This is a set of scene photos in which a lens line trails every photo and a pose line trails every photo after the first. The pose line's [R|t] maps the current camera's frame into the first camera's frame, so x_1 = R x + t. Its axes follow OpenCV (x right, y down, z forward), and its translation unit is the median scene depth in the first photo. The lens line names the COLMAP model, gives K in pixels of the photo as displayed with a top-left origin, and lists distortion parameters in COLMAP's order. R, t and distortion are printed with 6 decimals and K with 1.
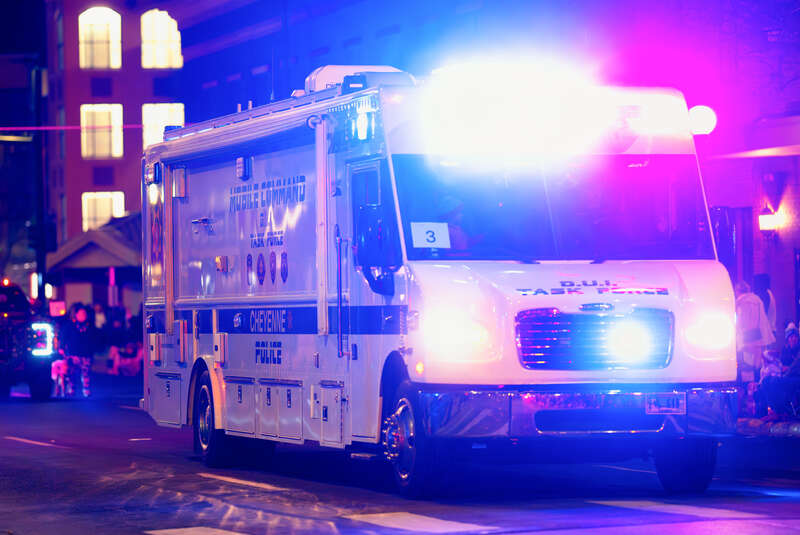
lens RADIAL K [[3156.8, 0, 400.0], [0, 3156.8, 267.3], [0, 0, 1]] dist [0.126337, 0.000000]
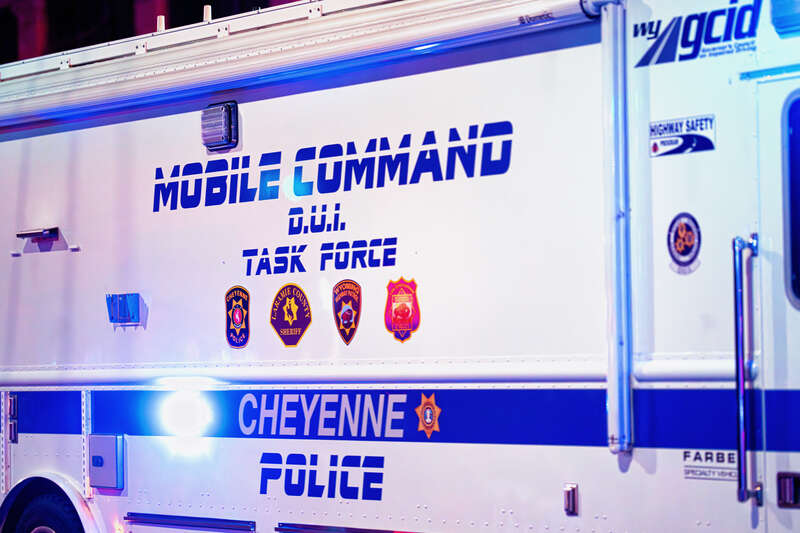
lens RADIAL K [[3156.8, 0, 400.1], [0, 3156.8, 267.7], [0, 0, 1]] dist [0.126337, 0.000000]
pose [[0.967549, 0.017605, 0.252068, -0.160599], [-0.011159, 0.999574, -0.026978, 0.006775], [-0.252435, 0.023290, 0.967333, 0.498568]]
